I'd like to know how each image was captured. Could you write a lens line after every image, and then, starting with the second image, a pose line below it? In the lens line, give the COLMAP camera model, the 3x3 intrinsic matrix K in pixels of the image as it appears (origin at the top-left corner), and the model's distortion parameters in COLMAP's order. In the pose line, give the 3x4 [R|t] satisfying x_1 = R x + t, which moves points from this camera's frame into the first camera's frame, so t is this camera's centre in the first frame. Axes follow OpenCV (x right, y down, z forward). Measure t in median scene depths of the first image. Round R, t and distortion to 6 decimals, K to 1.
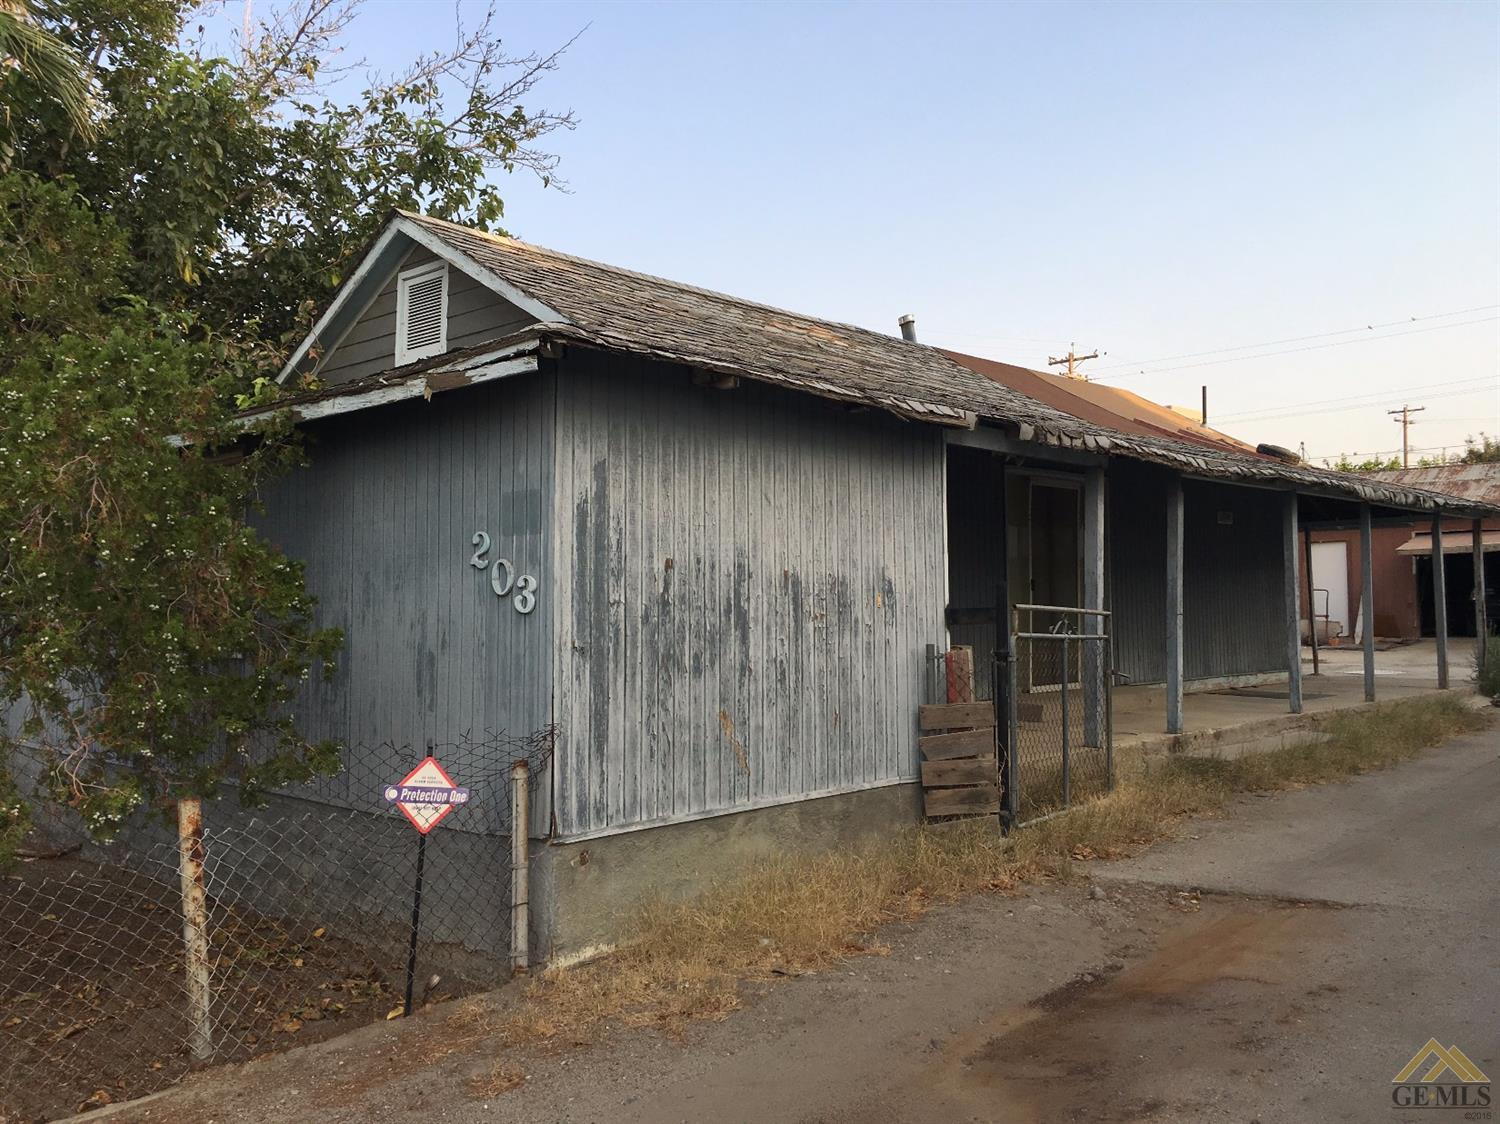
lens RADIAL K [[1268.1, 0, 749.7], [0, 1268.1, 564.7], [0, 0, 1]] dist [0.044314, -0.025975]
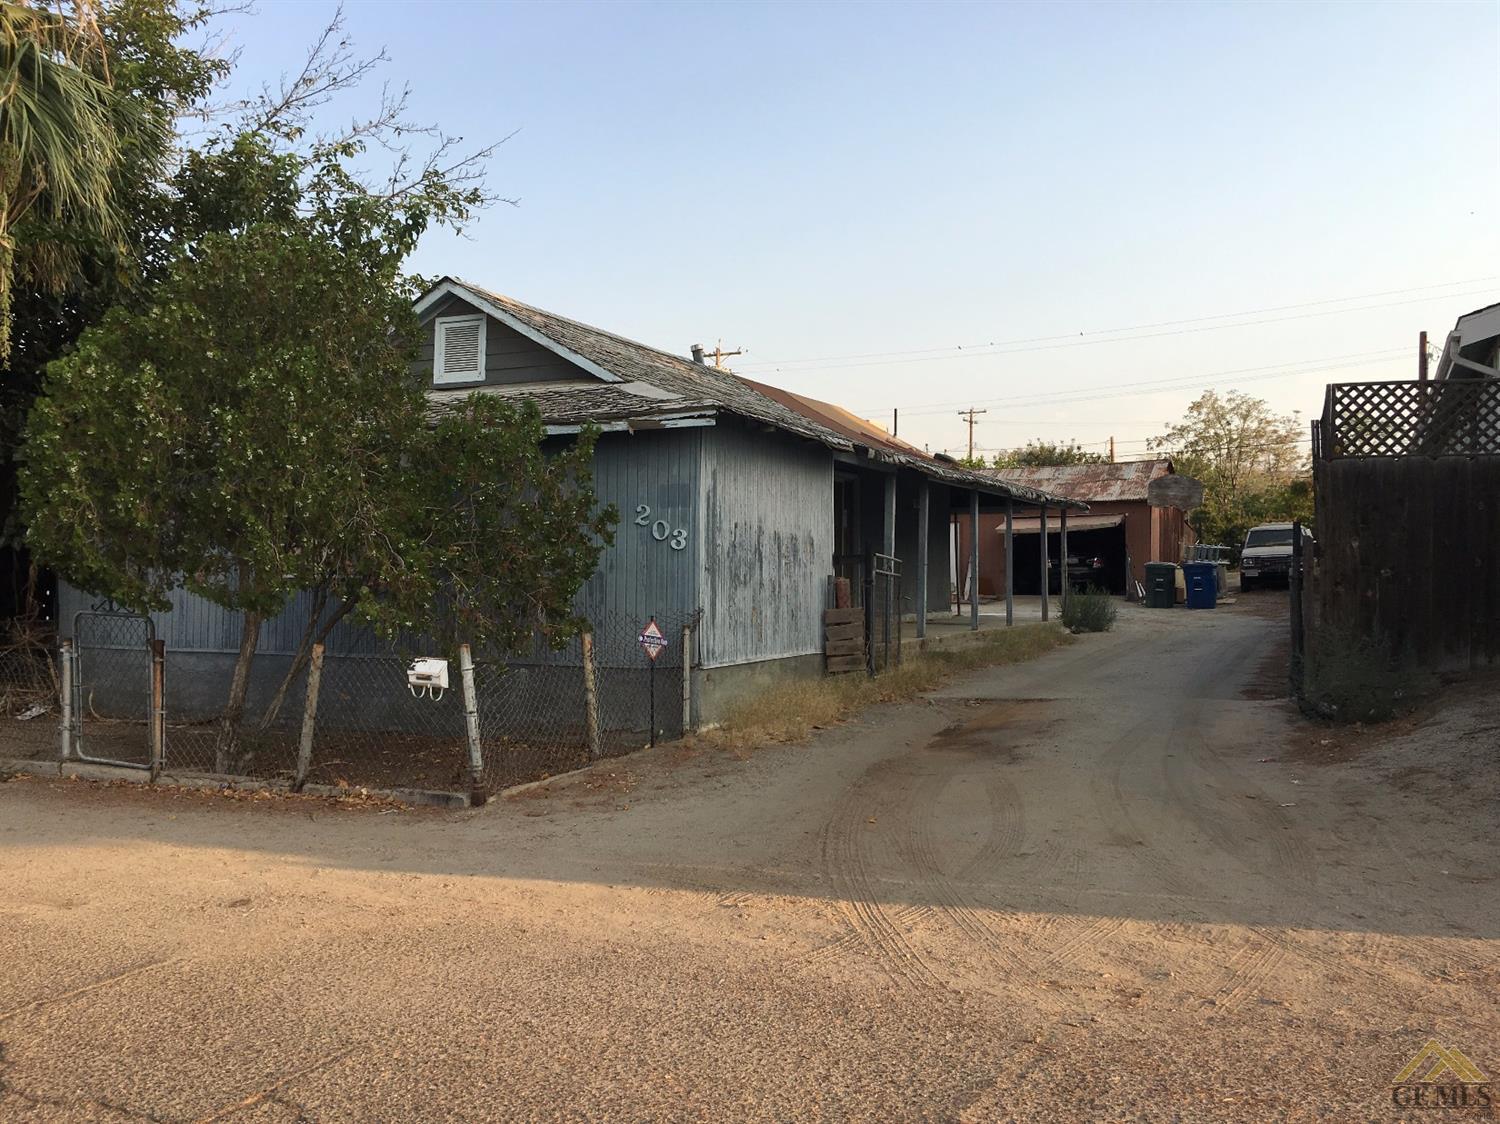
lens RADIAL K [[1268.1, 0, 750.0], [0, 1268.1, 569.0], [0, 0, 1]] dist [0.044314, -0.025975]
pose [[0.951291, 0.013103, 0.308015, -0.547539], [-0.021094, 0.999521, 0.022628, 0.018847], [-0.307571, -0.028023, 0.951112, -0.686908]]
